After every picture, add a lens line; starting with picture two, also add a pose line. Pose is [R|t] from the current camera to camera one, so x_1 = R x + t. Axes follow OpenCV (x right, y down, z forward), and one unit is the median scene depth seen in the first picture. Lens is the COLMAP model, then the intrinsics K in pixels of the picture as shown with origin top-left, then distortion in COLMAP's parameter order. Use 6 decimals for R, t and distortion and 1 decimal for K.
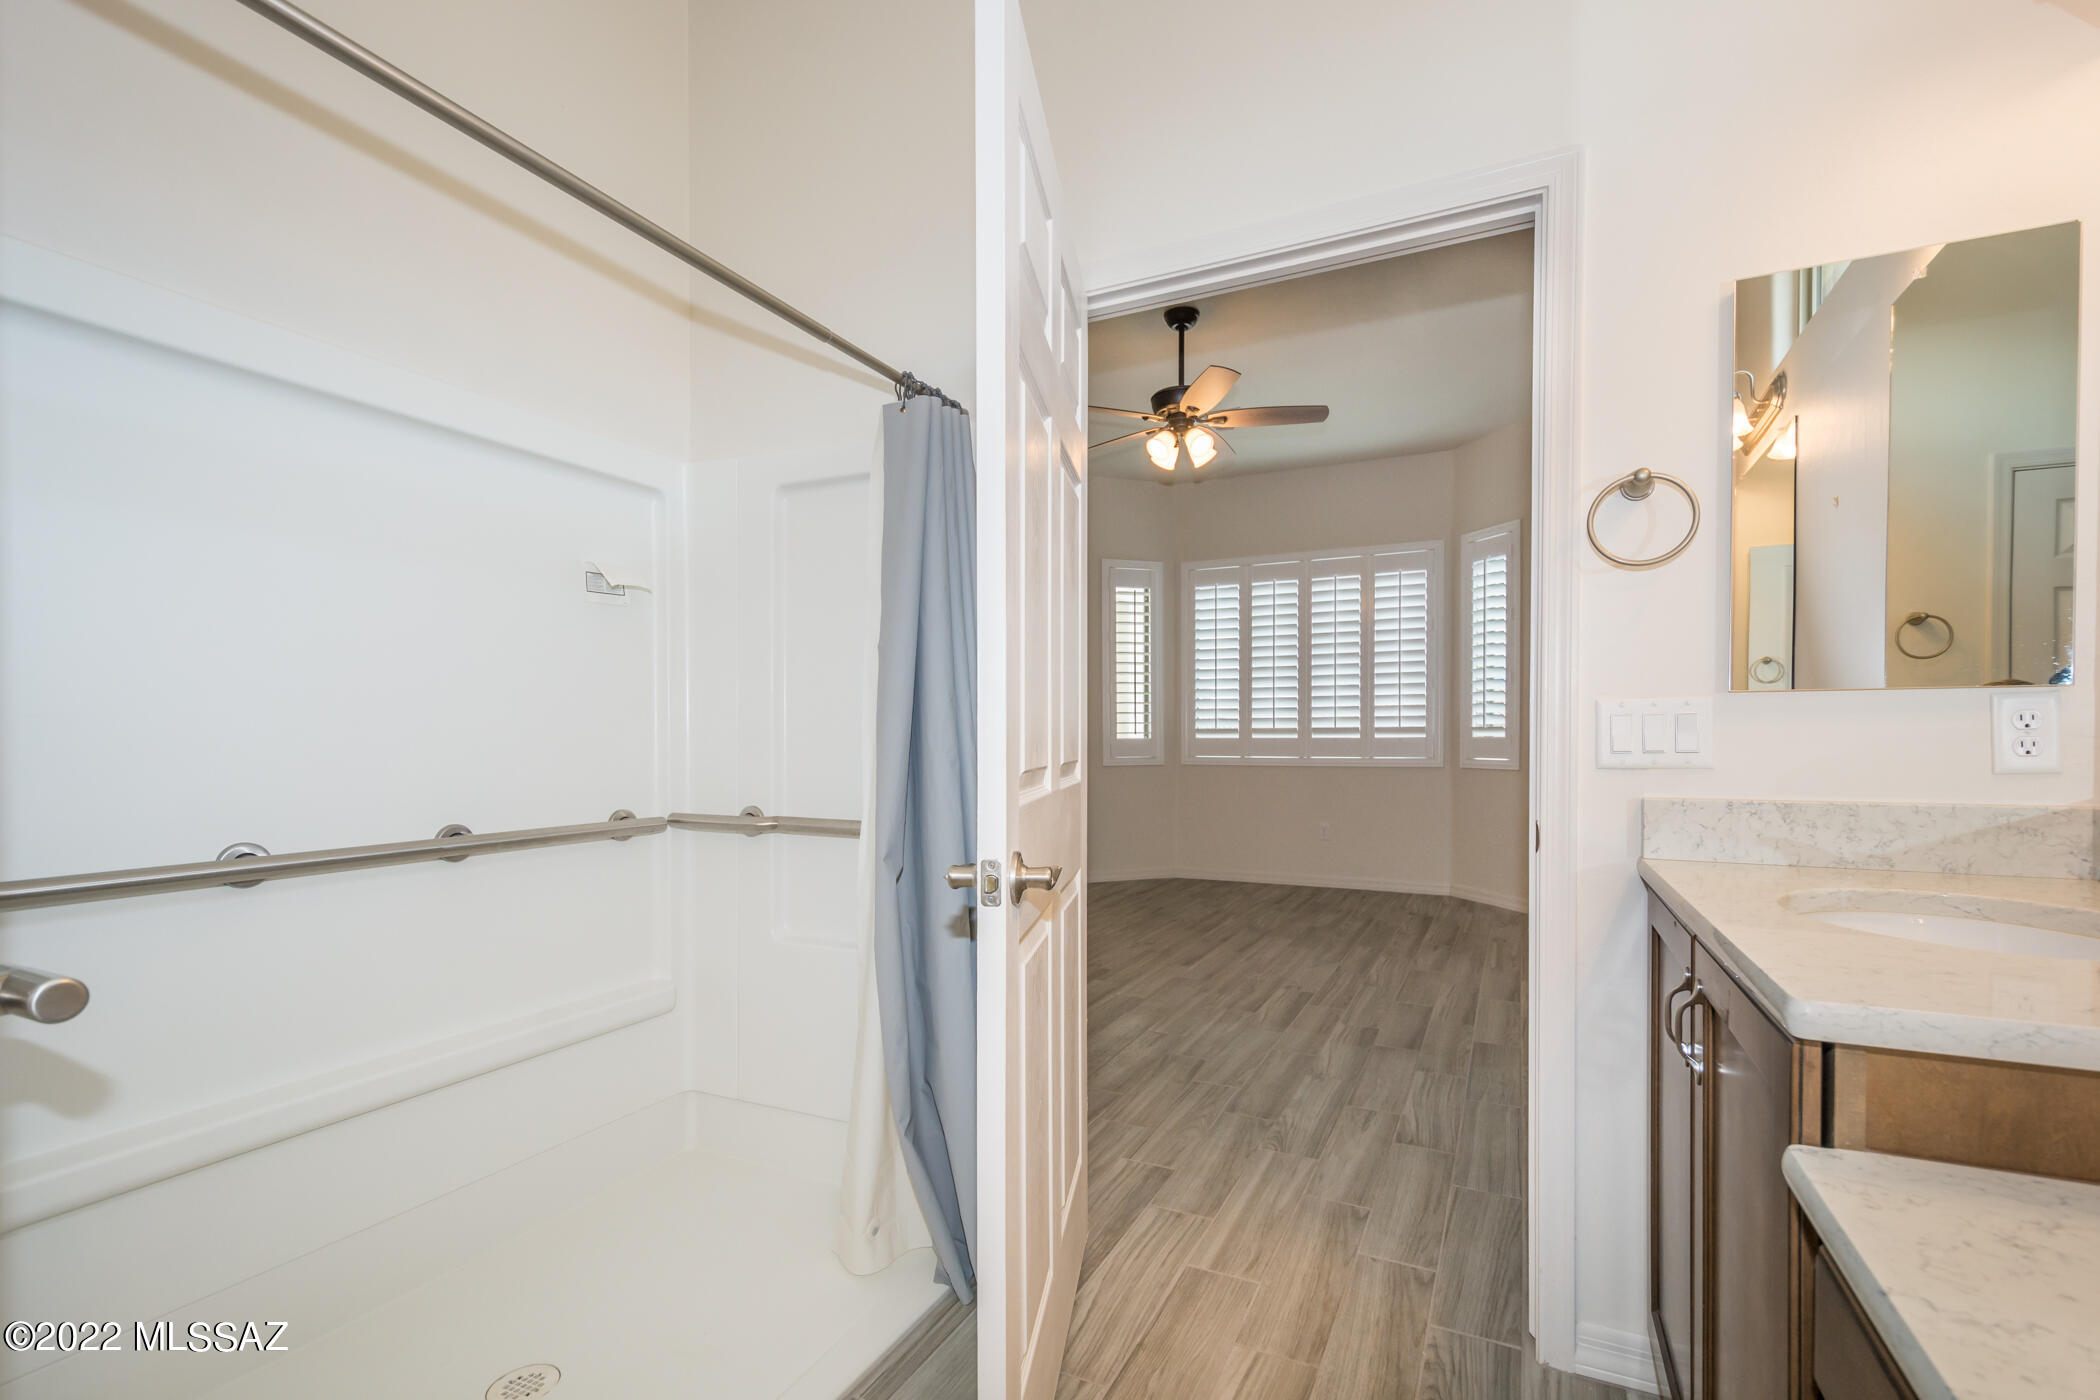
lens RADIAL K [[928.5, 0, 1051.1], [0, 928.5, 741.5], [0, 0, 1]] dist [0.000917, -0.000139]
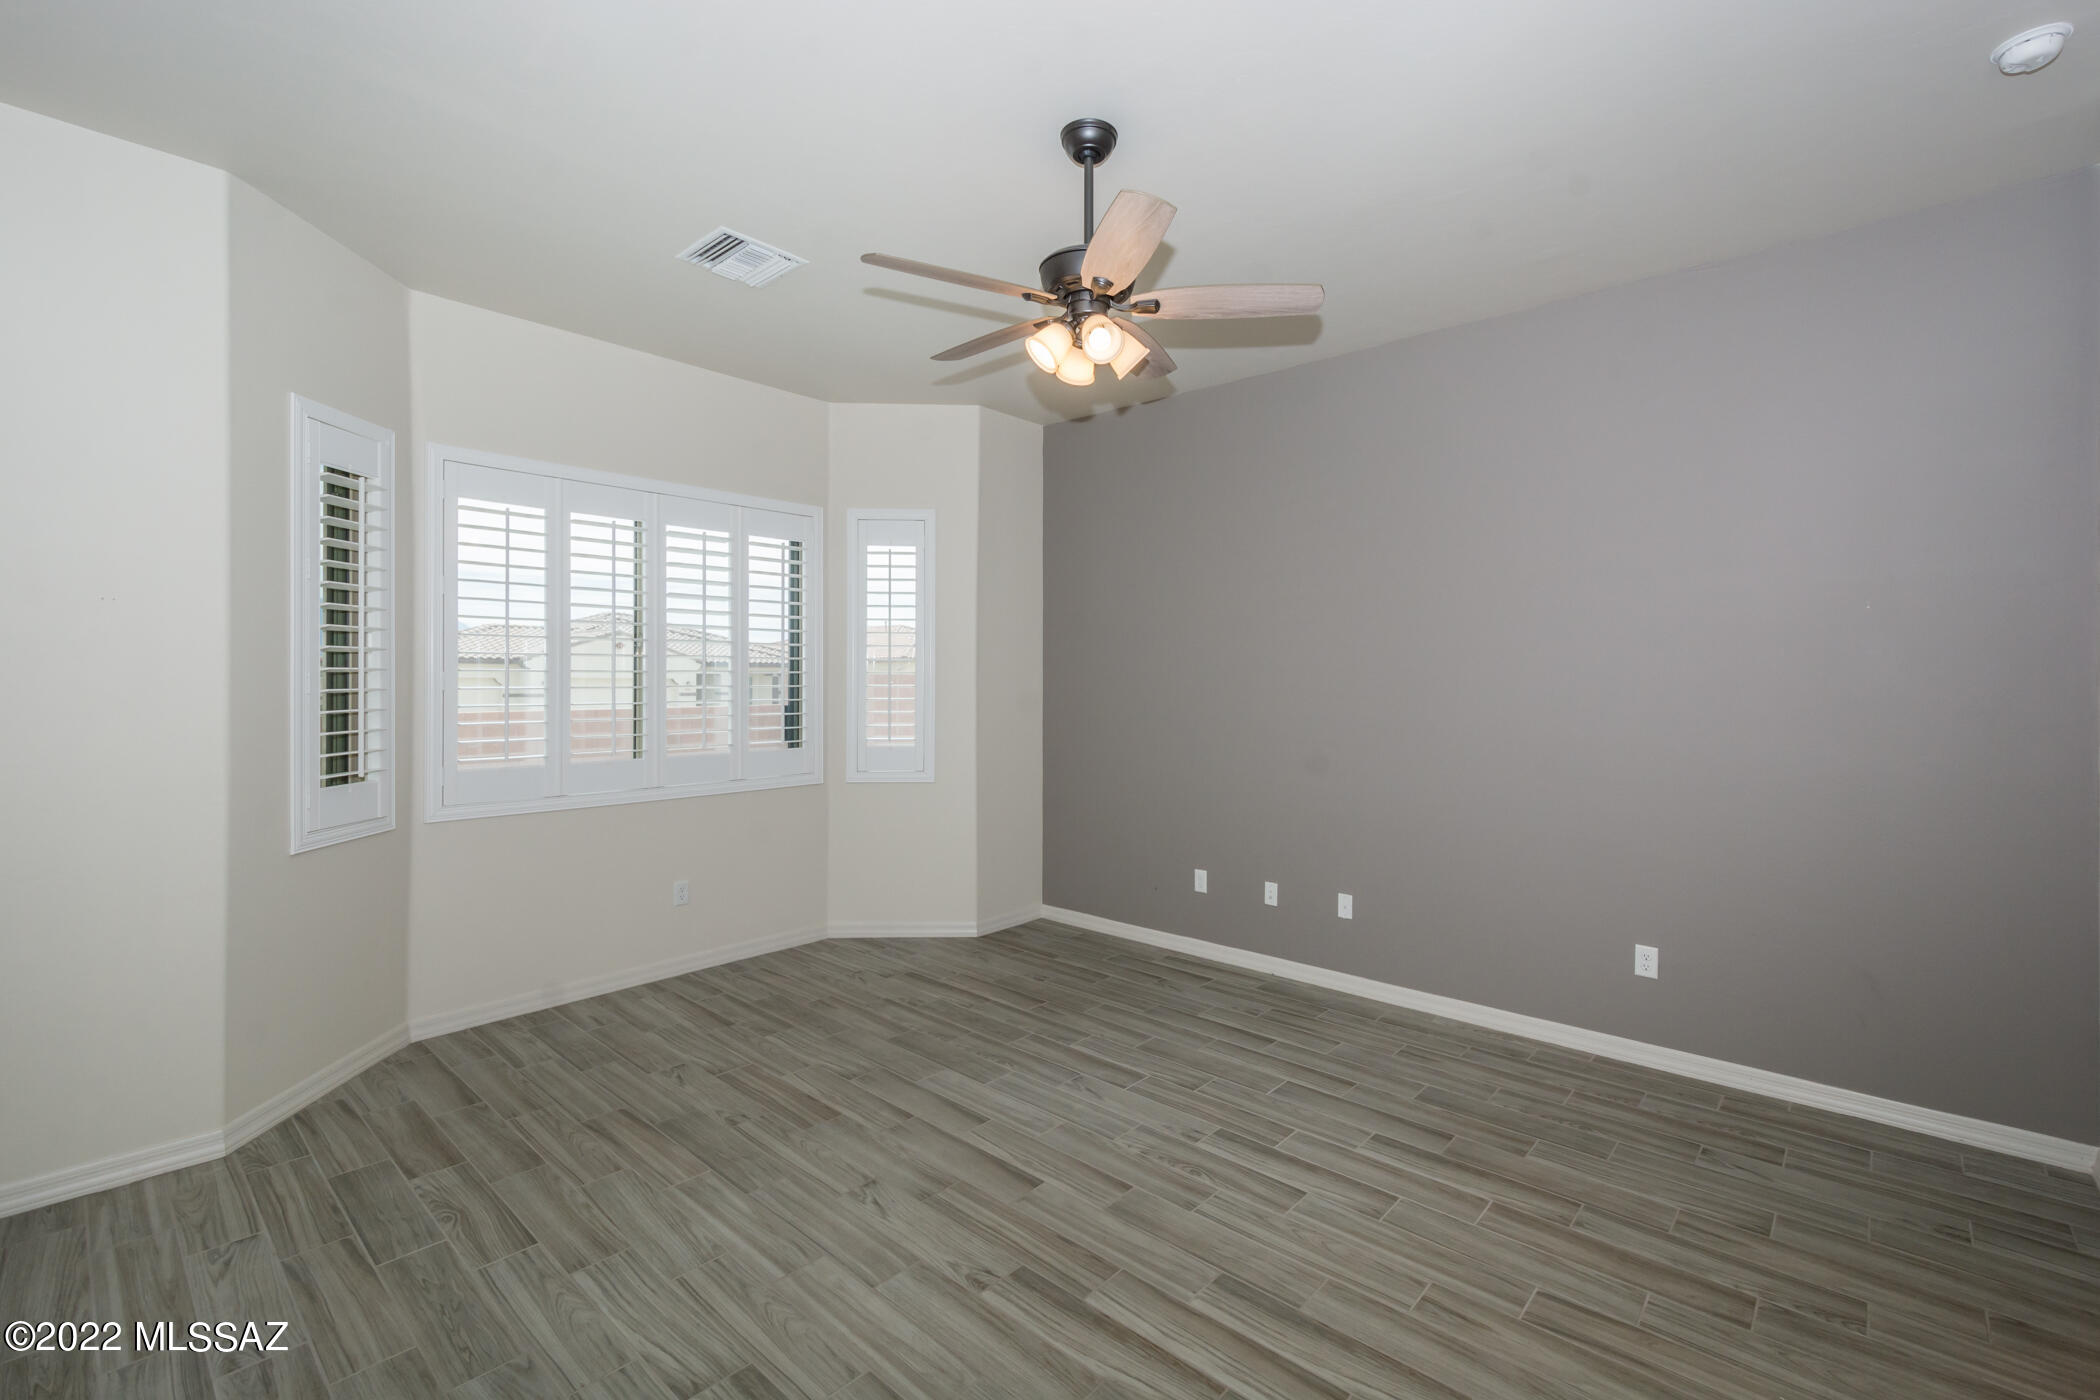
lens RADIAL K [[920.3, 0, 1059.2], [0, 920.3, 695.8], [0, 0, 1]] dist [0.003215, -0.000748]
pose [[0.277123, -0.021751, 0.960588, -0.456865], [0.008804, 0.999759, 0.020098, -0.101224], [-0.960794, 0.002887, 0.277248, 0.864420]]
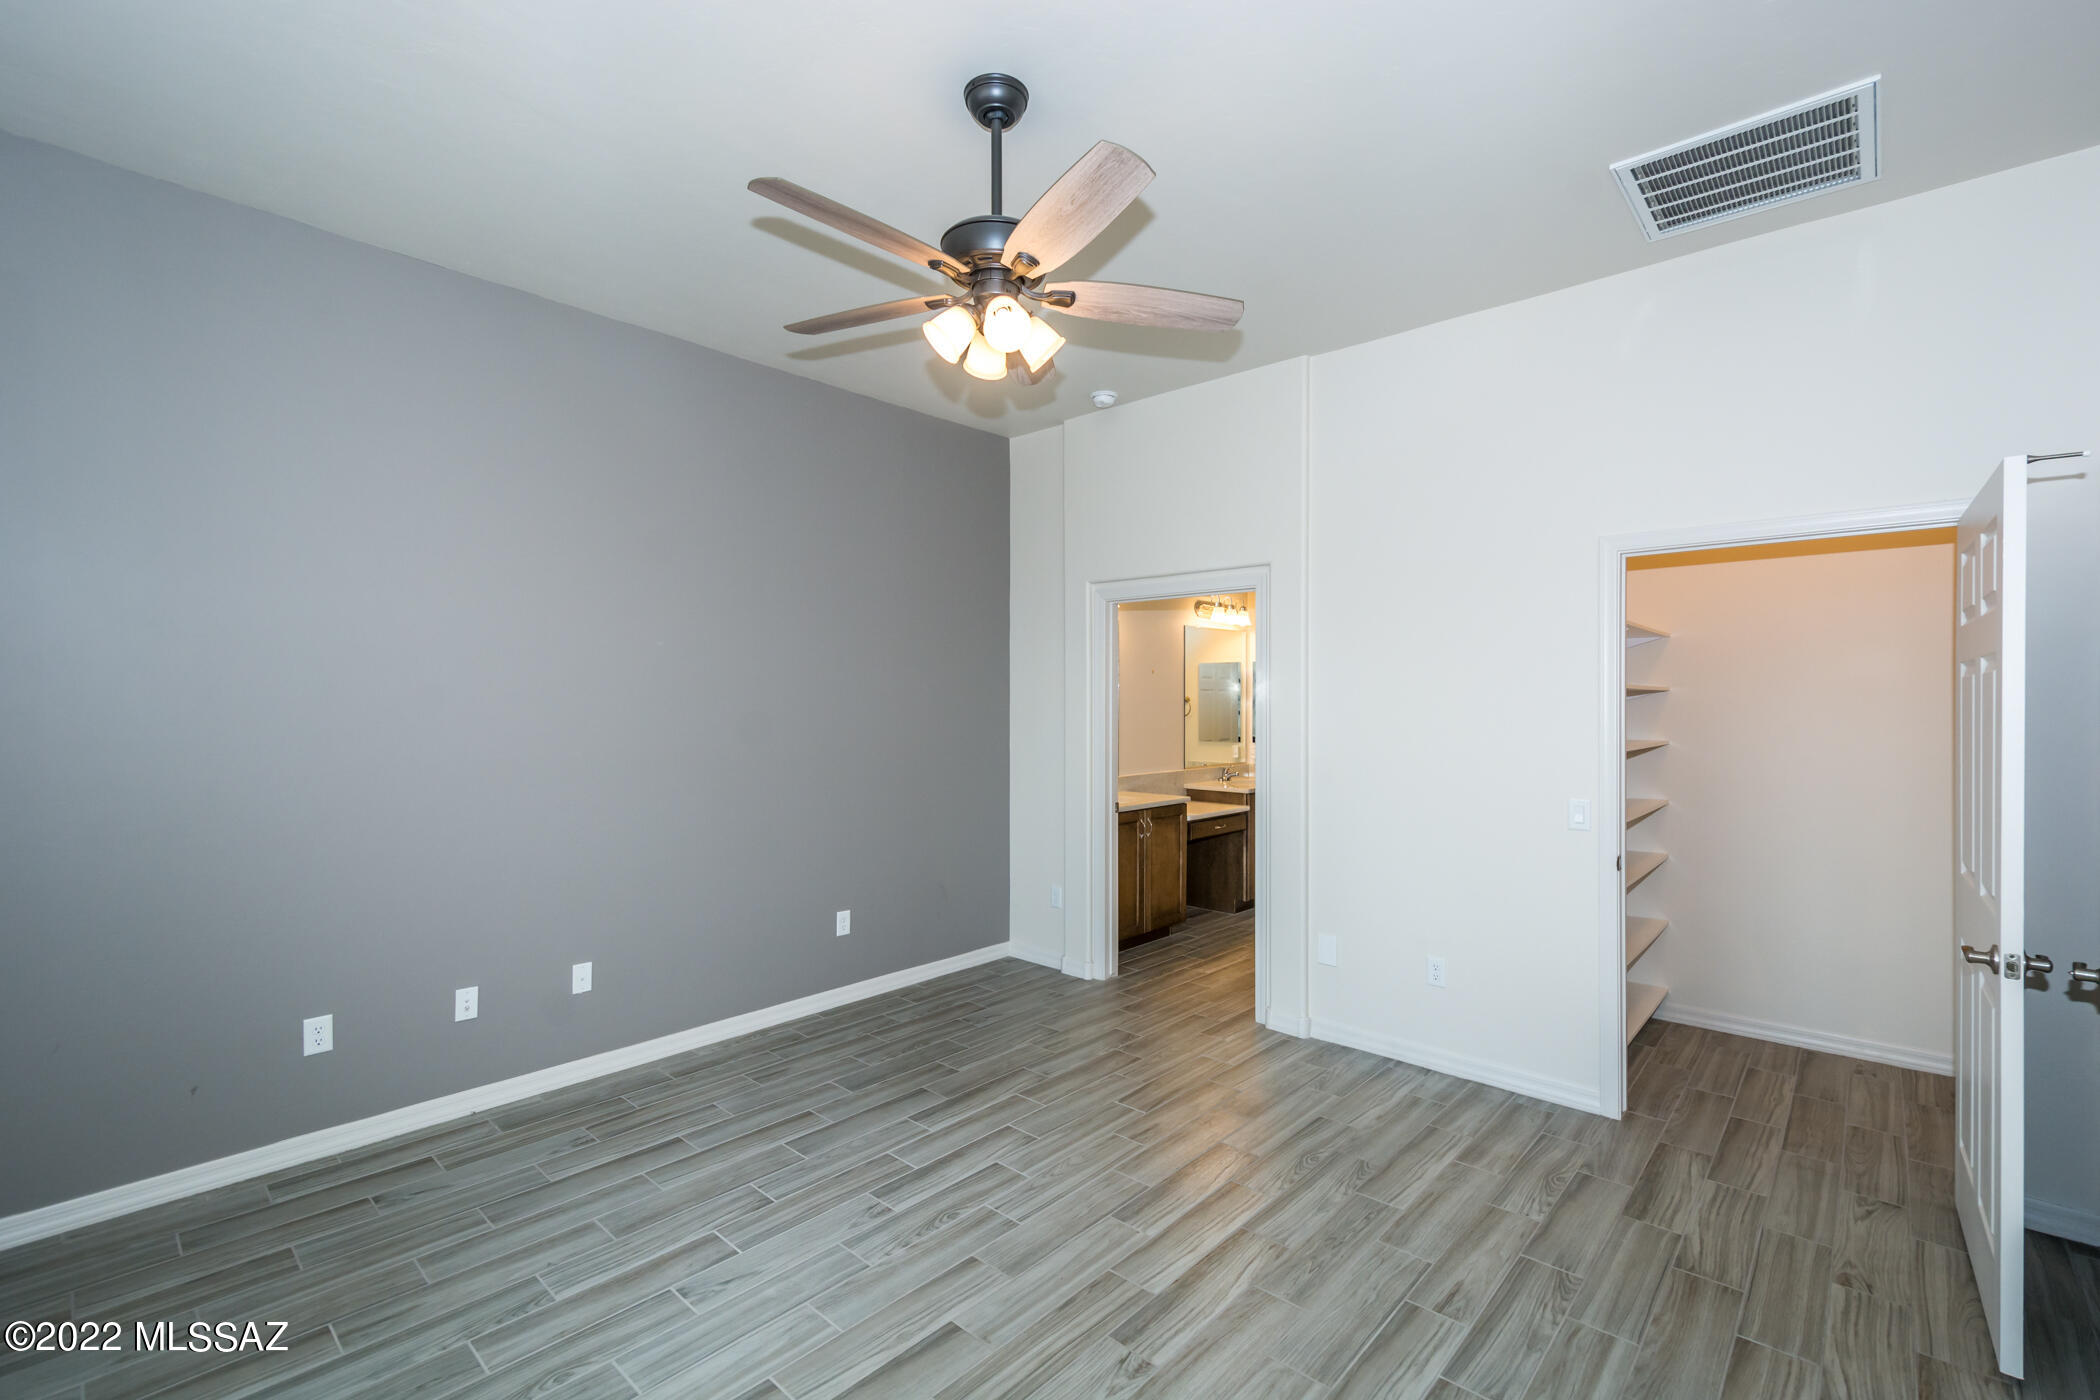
lens RADIAL K [[920.3, 0, 1059.2], [0, 920.3, 695.8], [0, 0, 1]] dist [0.003215, -0.000748]
pose [[-0.961791, -0.002733, 0.273770, -0.049937], [-0.000226, 0.999958, 0.009188, -0.115505], [-0.273784, 0.008776, -0.961751, 1.552598]]
